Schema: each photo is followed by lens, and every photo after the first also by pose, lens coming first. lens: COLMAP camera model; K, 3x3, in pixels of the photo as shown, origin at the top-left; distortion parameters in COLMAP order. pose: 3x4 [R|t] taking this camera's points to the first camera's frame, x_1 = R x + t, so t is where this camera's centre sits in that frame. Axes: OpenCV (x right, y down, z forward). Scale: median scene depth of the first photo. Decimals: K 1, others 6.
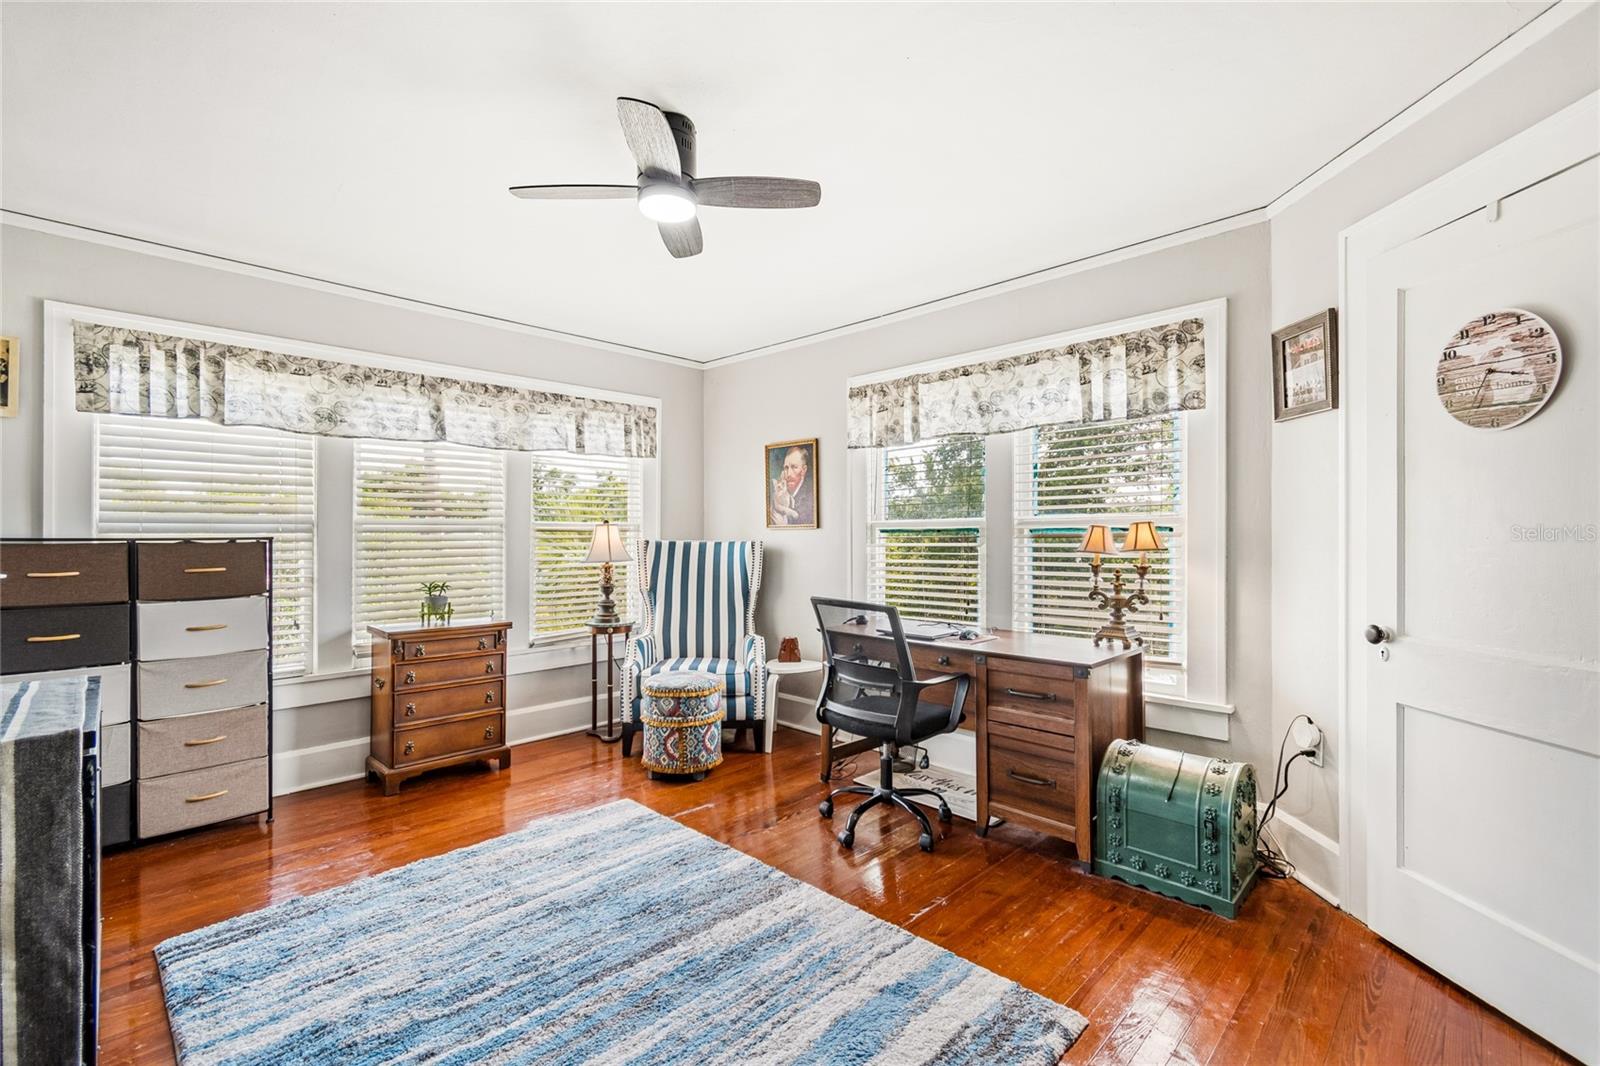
lens RADIAL K [[715.1, 0, 803.8], [0, 715.1, 530.6], [0, 0, 1]] dist [0.002150, -0.000374]
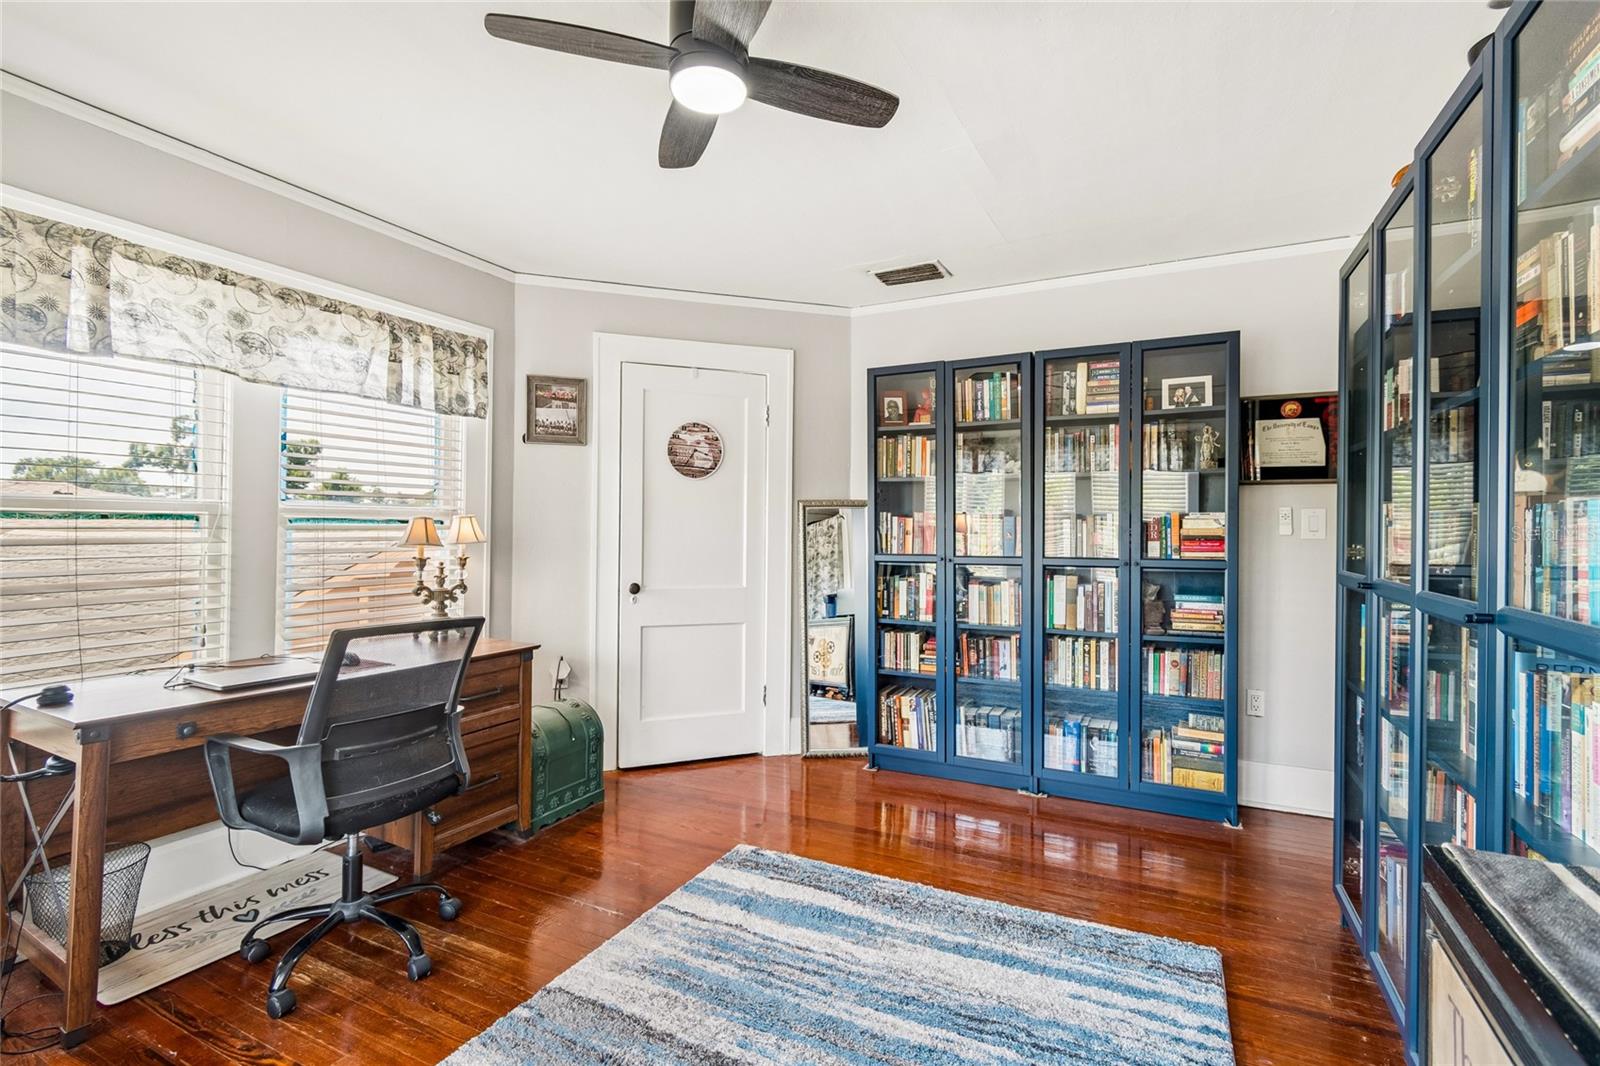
lens RADIAL K [[715.1, 0, 805.7], [0, 715.1, 533.6], [0, 0, 1]] dist [0.002150, -0.000374]
pose [[-0.305136, -0.002583, 0.952305, -0.677909], [-0.013653, 0.999905, -0.001662, 0.009388], [-0.952211, -0.013509, -0.305142, 0.822591]]
